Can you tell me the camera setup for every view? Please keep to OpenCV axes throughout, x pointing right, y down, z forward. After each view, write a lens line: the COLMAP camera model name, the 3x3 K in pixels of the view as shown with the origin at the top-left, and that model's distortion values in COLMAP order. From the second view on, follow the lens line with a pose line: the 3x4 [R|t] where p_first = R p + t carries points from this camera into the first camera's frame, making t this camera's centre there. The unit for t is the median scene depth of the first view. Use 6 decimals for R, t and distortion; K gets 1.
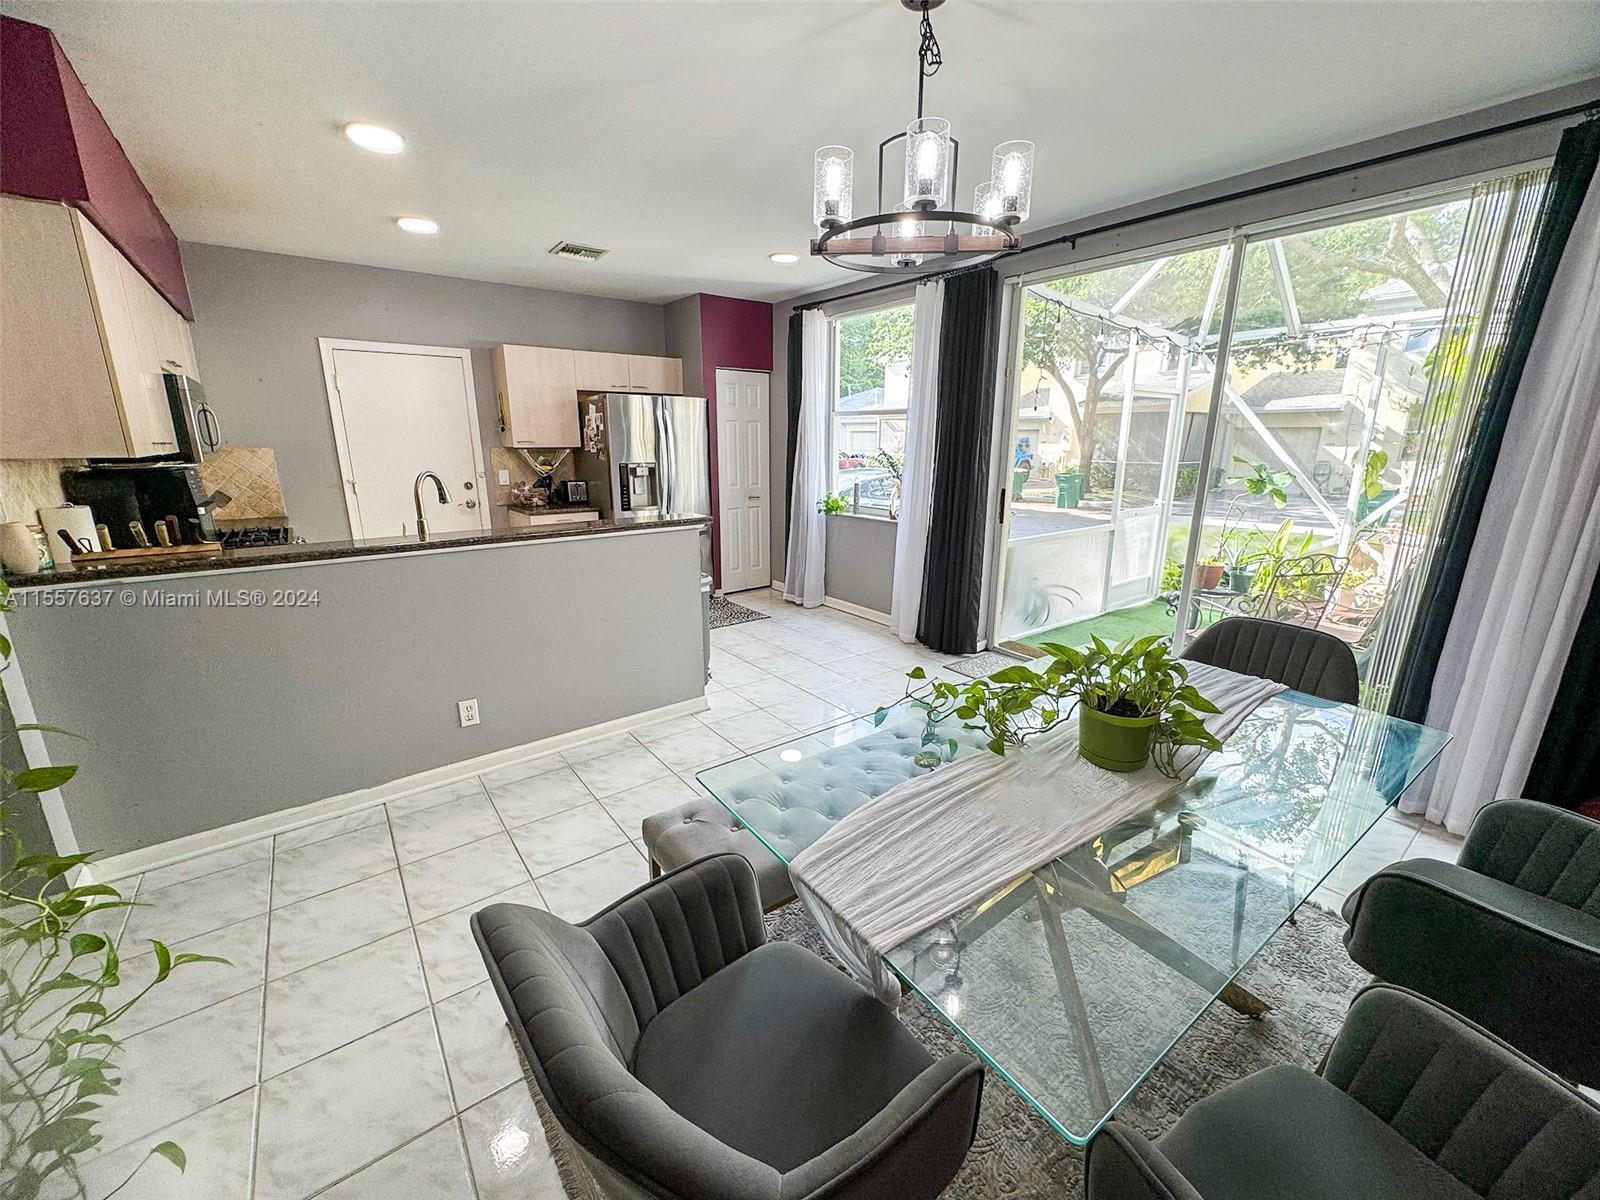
lens RADIAL K [[640.2, 0, 797.9], [0, 640.2, 603.2], [0, 0, 1]] dist [0.002723, 0.000167]
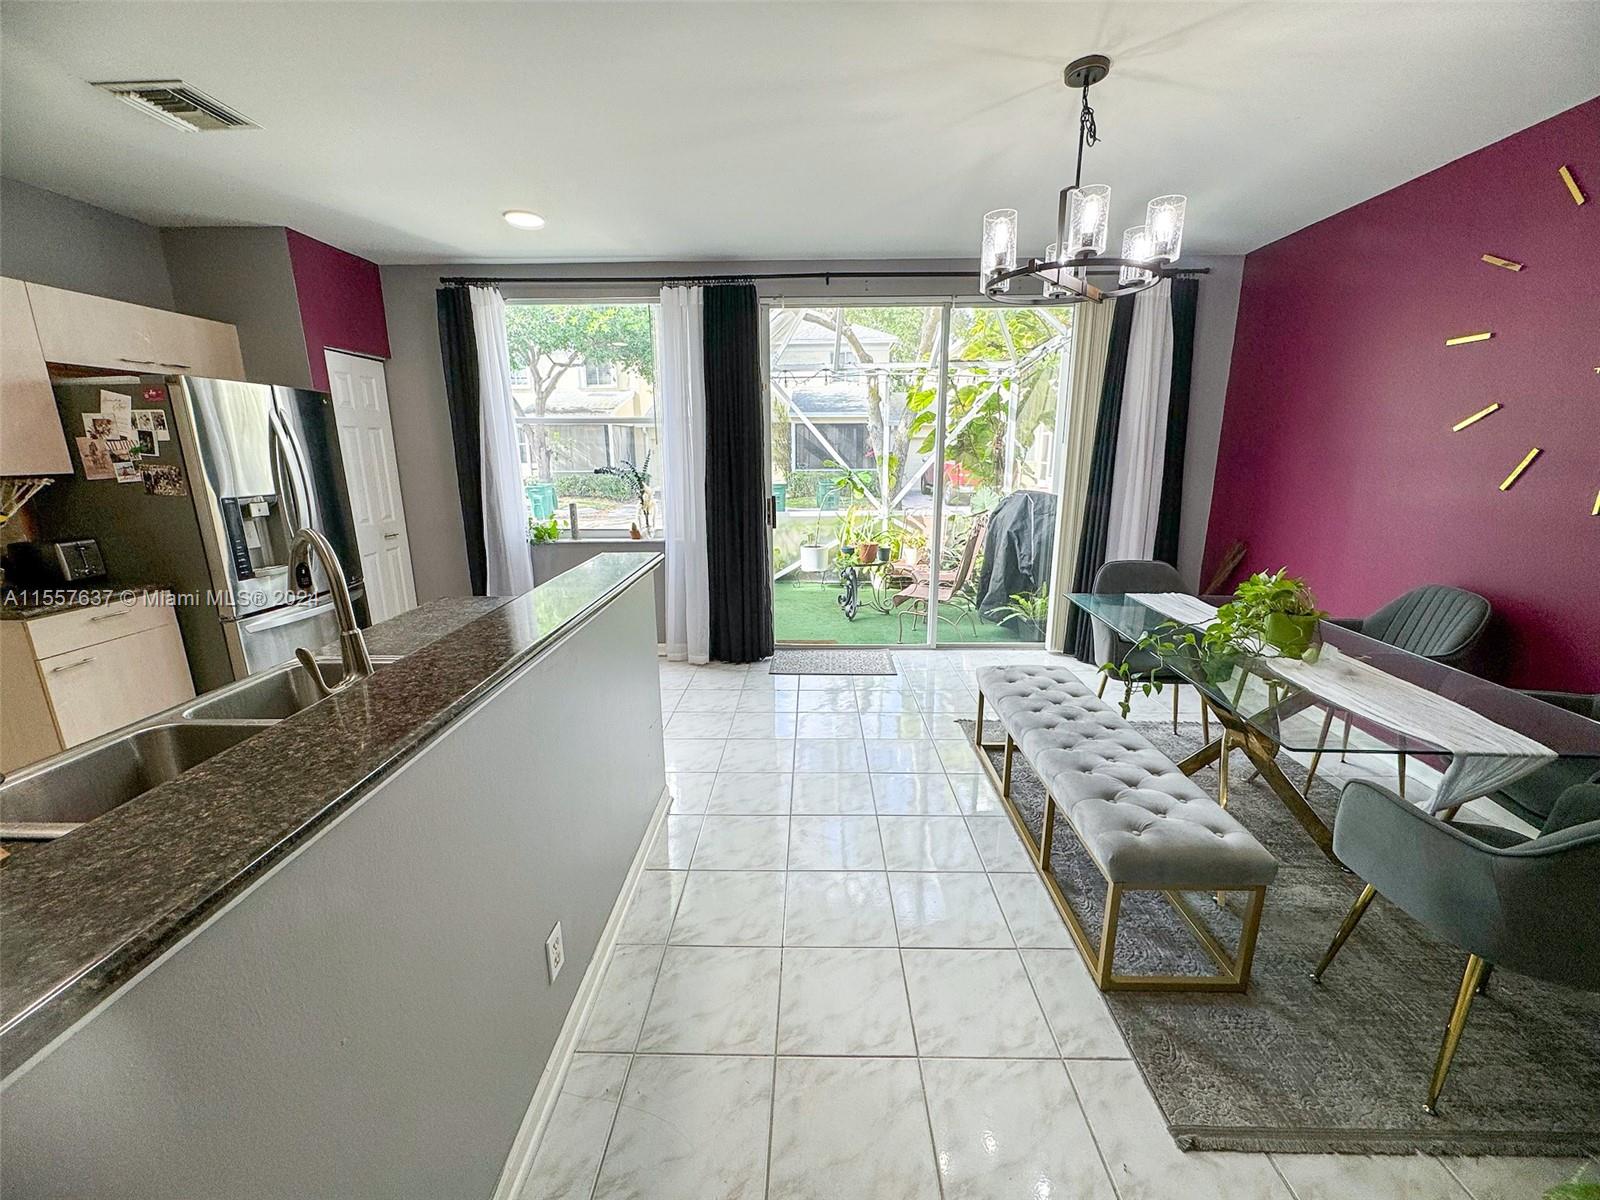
lens RADIAL K [[640.2, 0, 800.0], [0, 640.2, 600.4], [0, 0, 1]] dist [0.002723, 0.000167]
pose [[0.621003, -0.188001, 0.760928, -0.400311], [0.204728, 0.976013, 0.074060, -0.064890], [-0.756599, 0.109792, 0.644596, 0.245680]]
